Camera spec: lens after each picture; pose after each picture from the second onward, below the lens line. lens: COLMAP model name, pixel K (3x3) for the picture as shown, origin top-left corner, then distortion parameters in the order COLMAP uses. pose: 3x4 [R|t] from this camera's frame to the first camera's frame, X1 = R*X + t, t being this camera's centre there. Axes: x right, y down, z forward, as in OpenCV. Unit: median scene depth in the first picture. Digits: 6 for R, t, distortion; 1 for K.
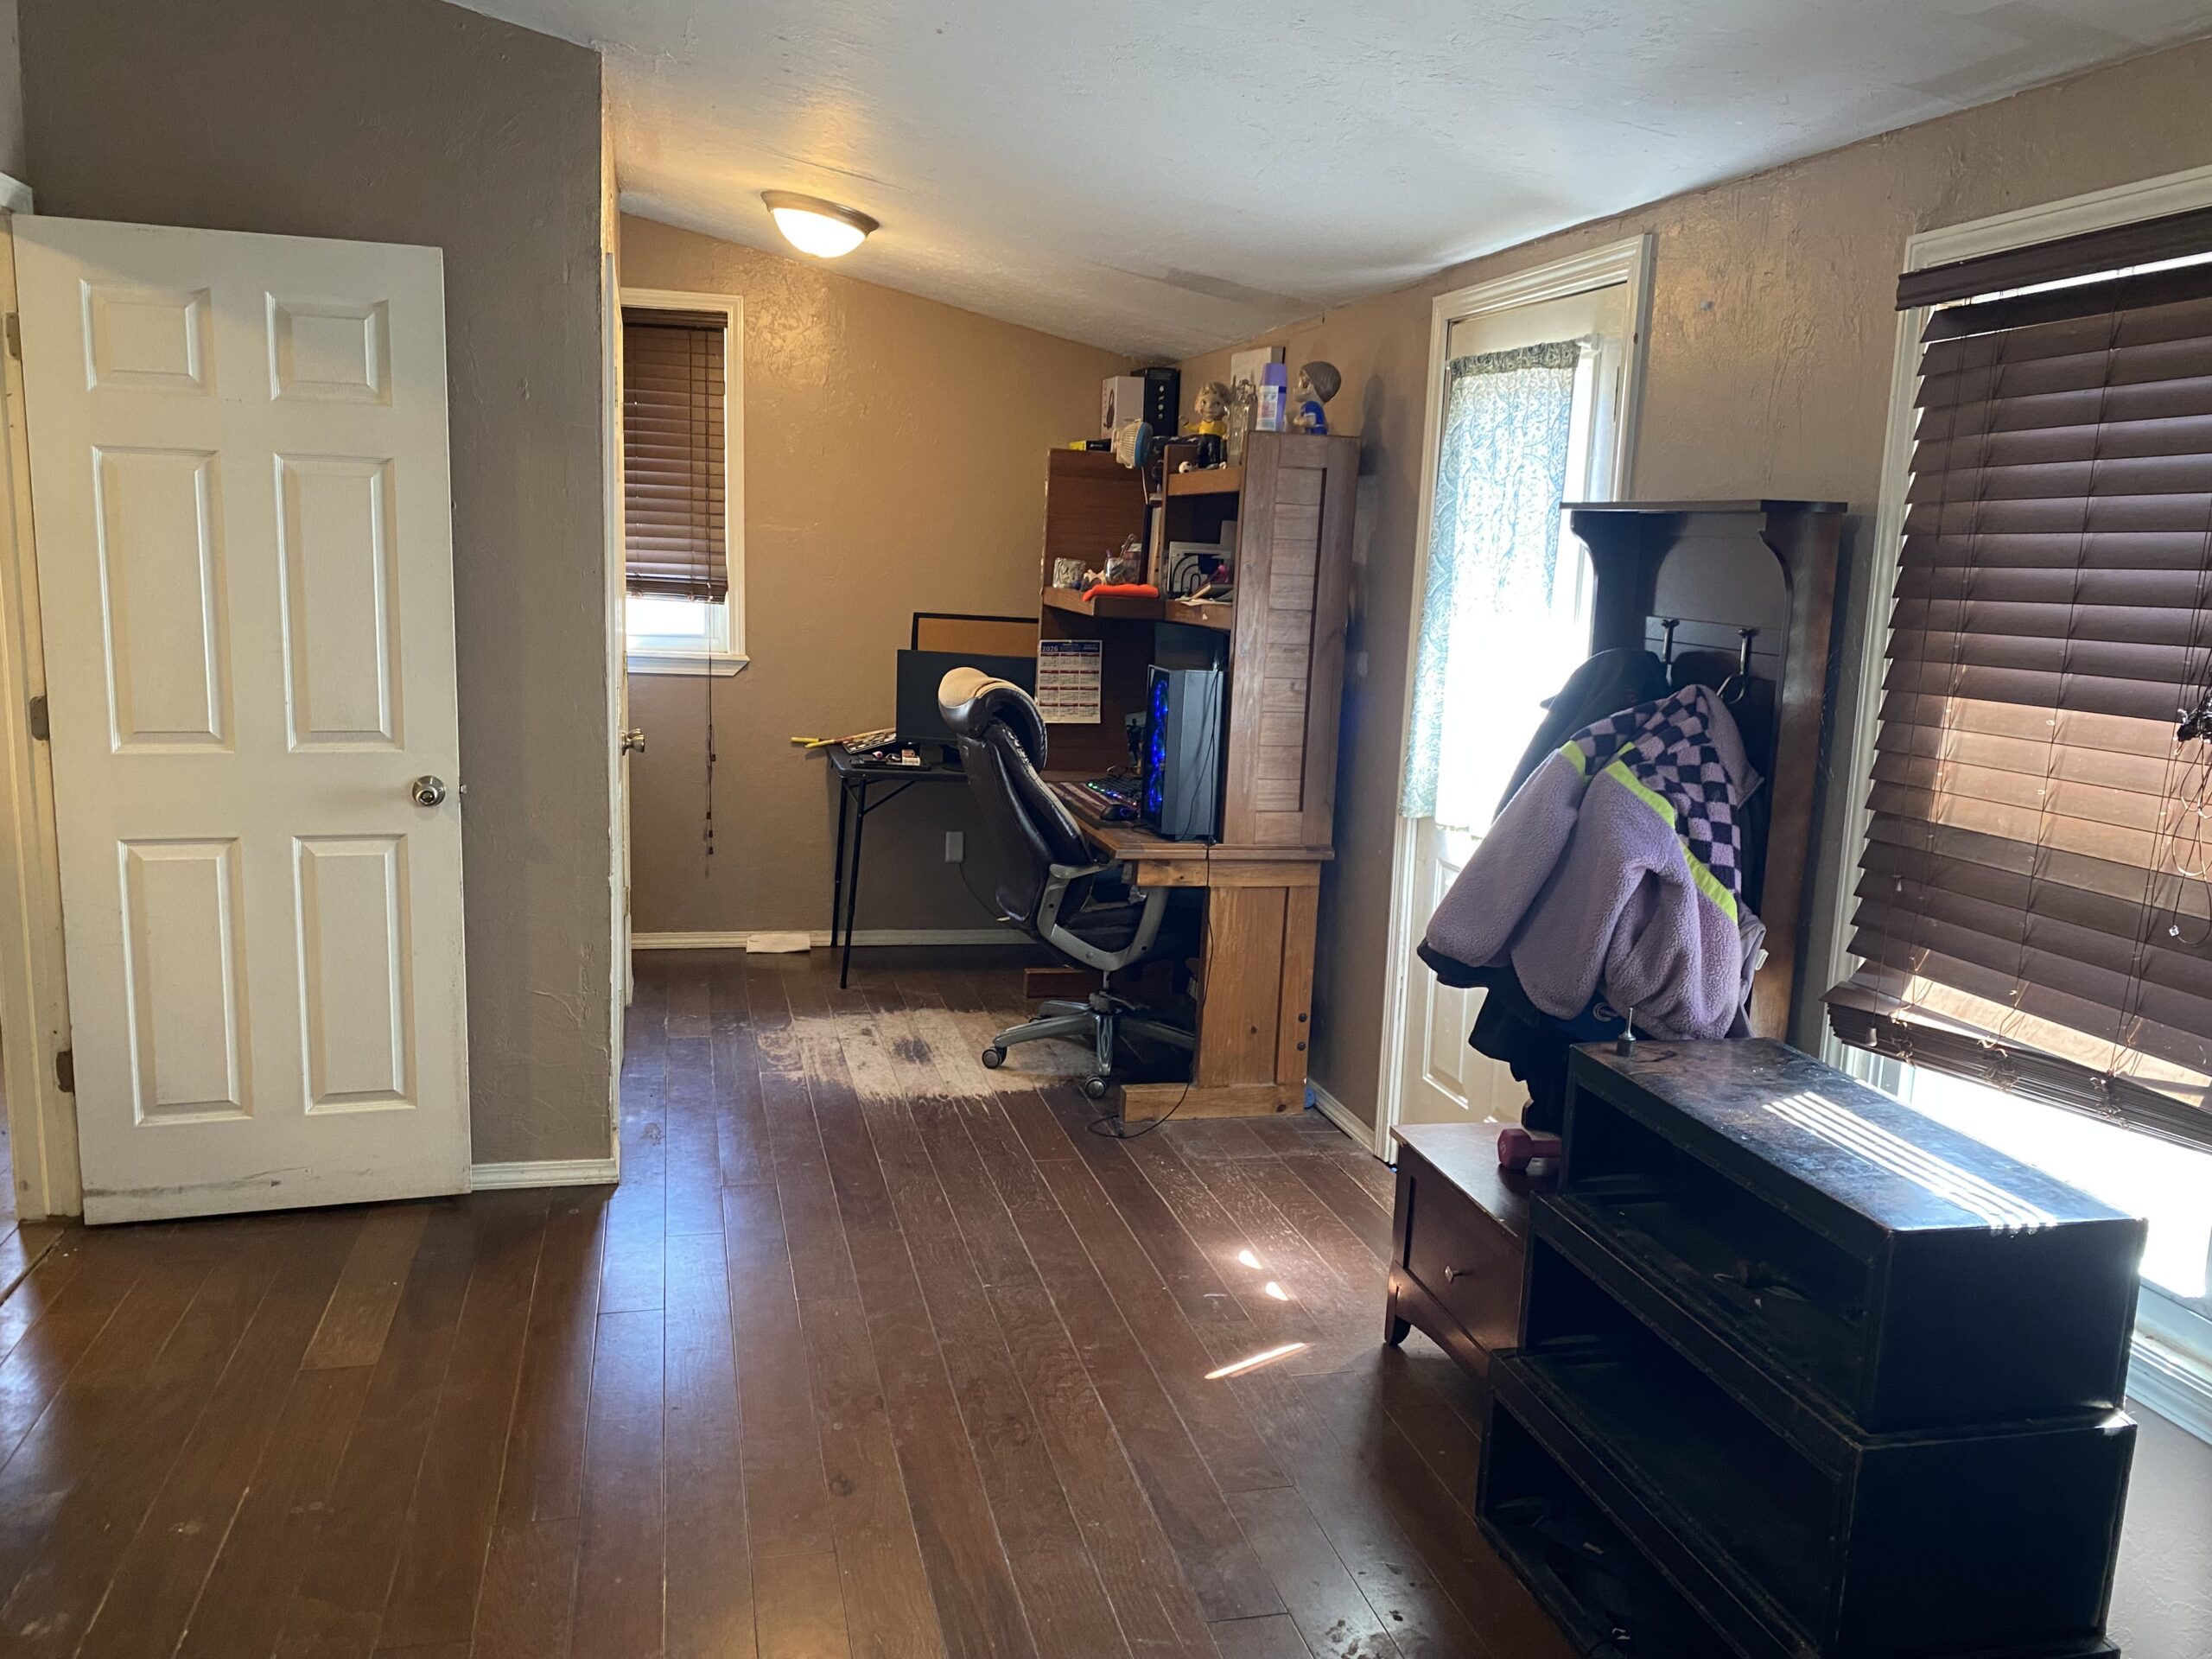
lens RADIAL K [[1664.0, 0, 1110.4], [0, 1664.0, 825.9], [0, 0, 1]] dist [0.022276, -0.033821]
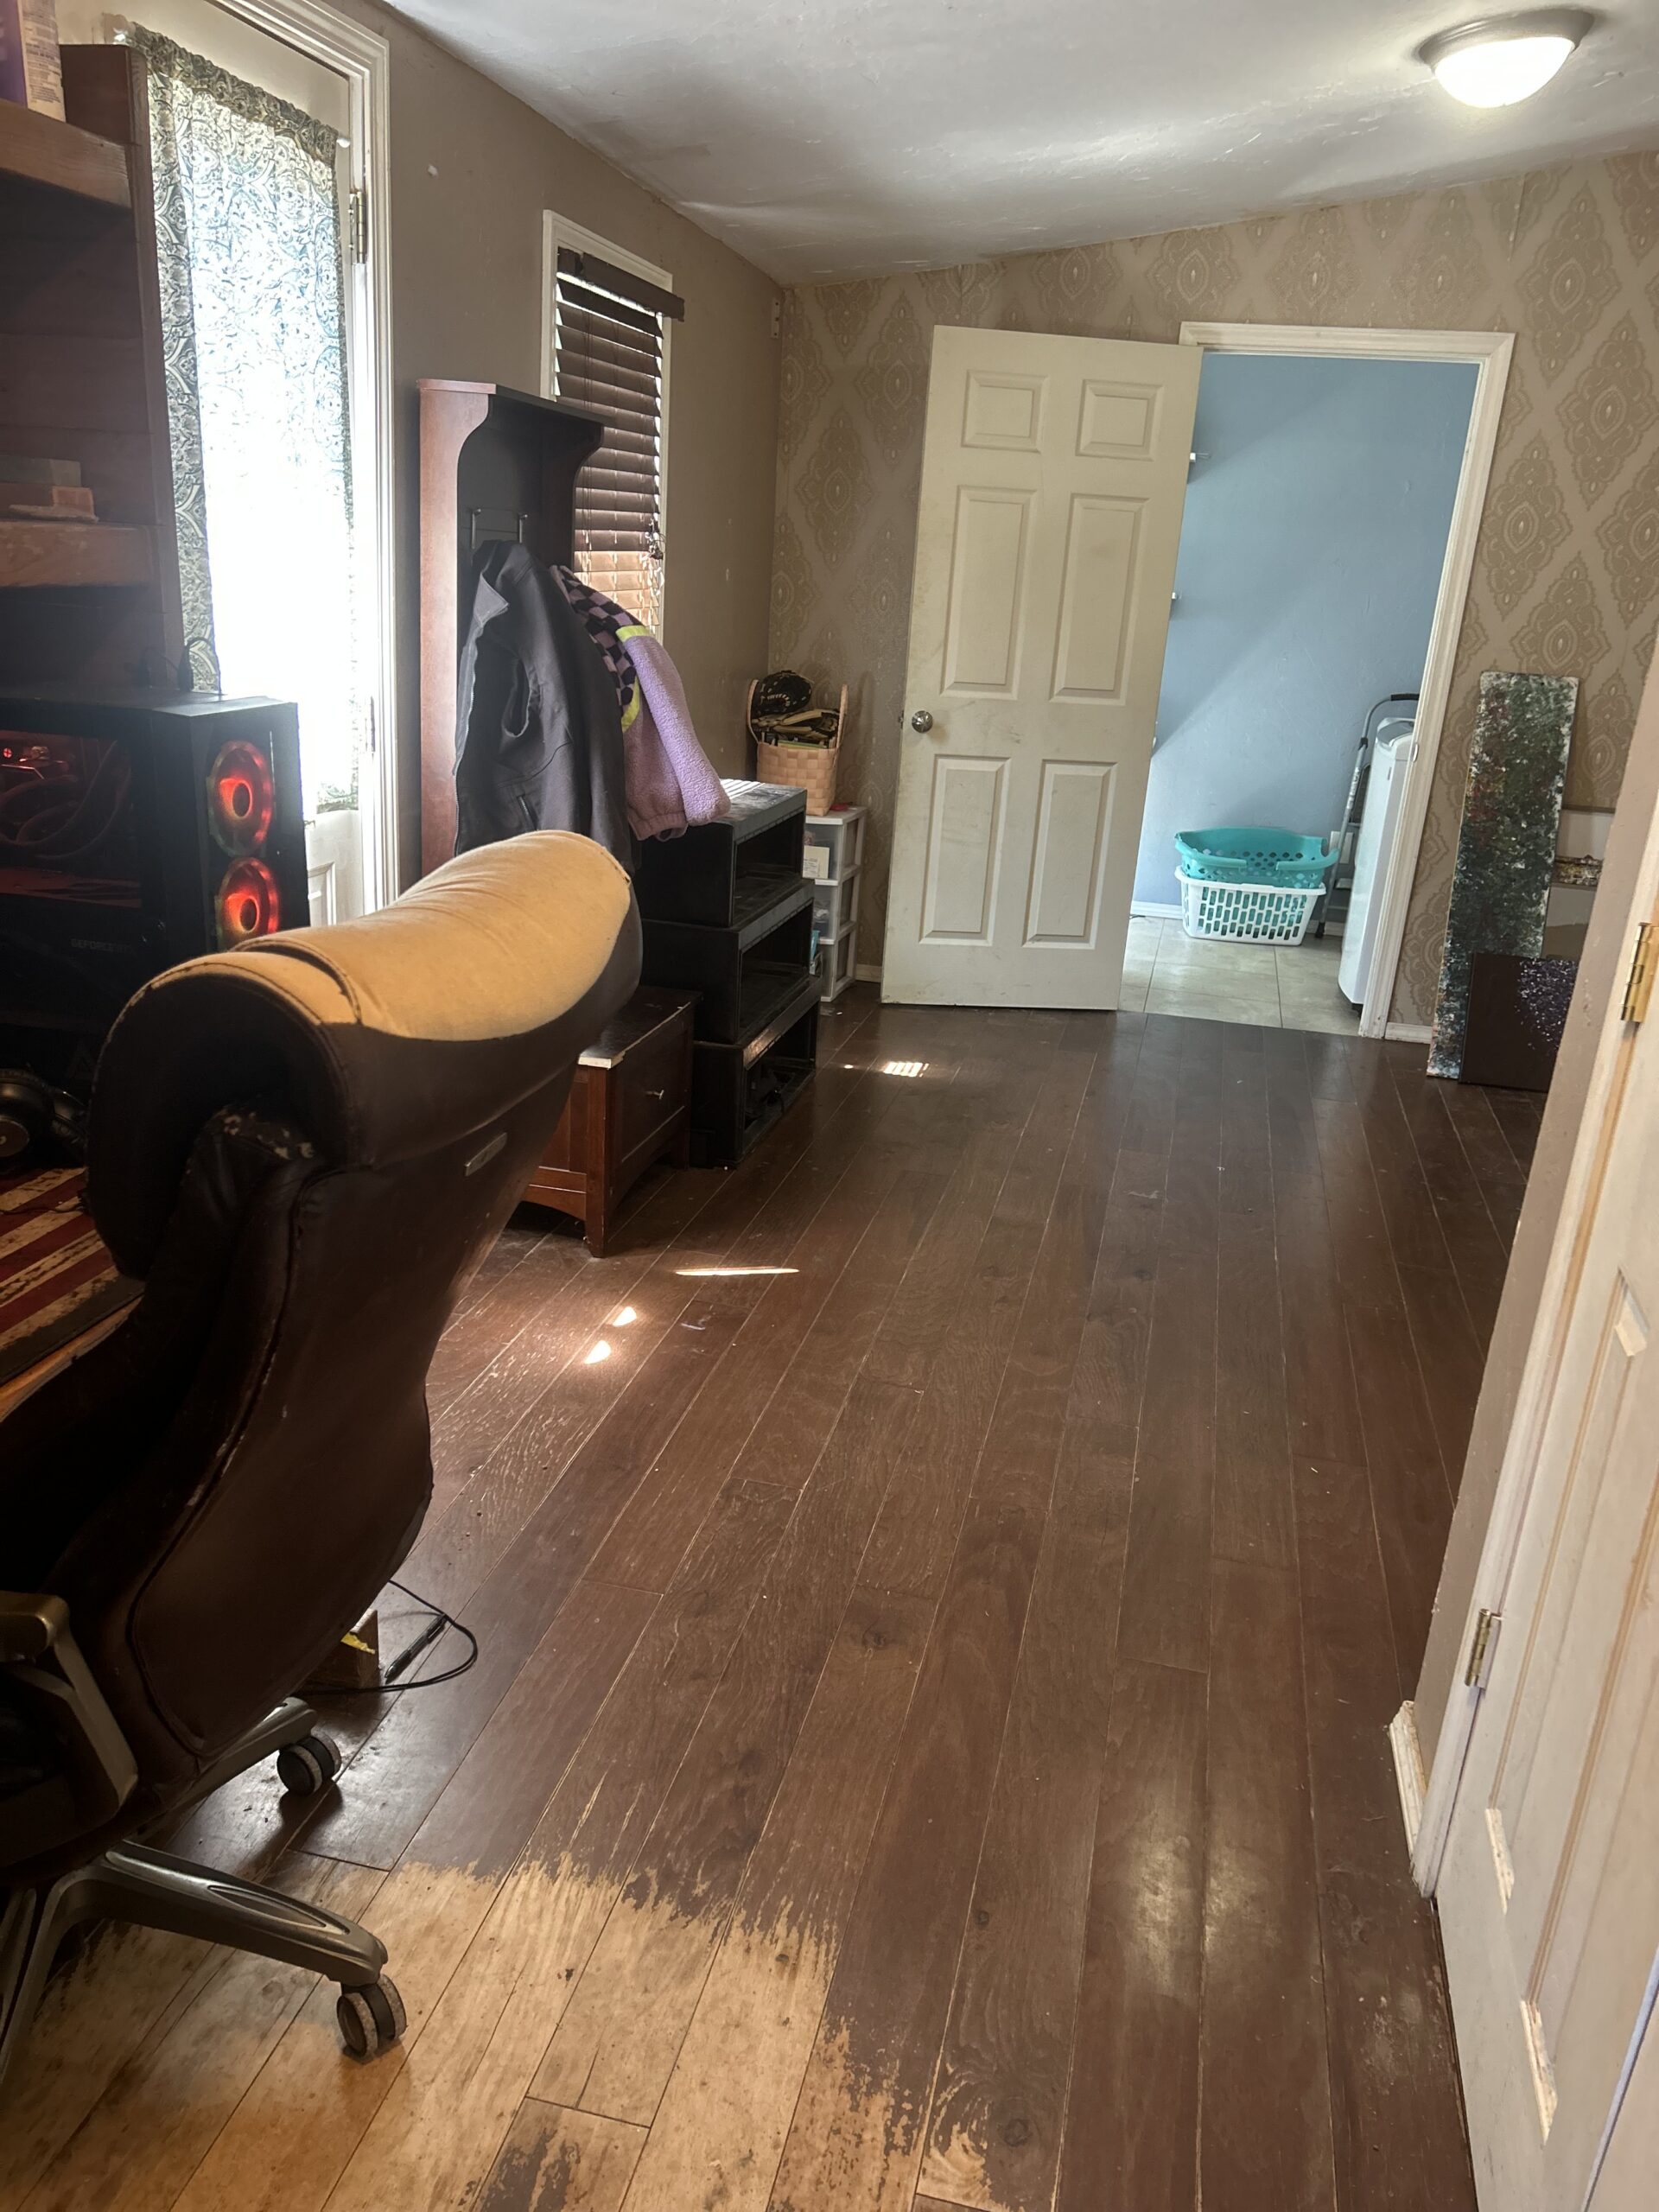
lens RADIAL K [[1680.7, 0, 825.8], [0, 1680.7, 1121.6], [0, 0, 1]] dist [0.063964, -0.078152]
pose [[-0.881096, -0.248359, 0.402478, -0.329932], [-0.029549, 0.878262, 0.477266, -0.249262], [-0.472014, 0.408625, -0.781171, 1.563395]]
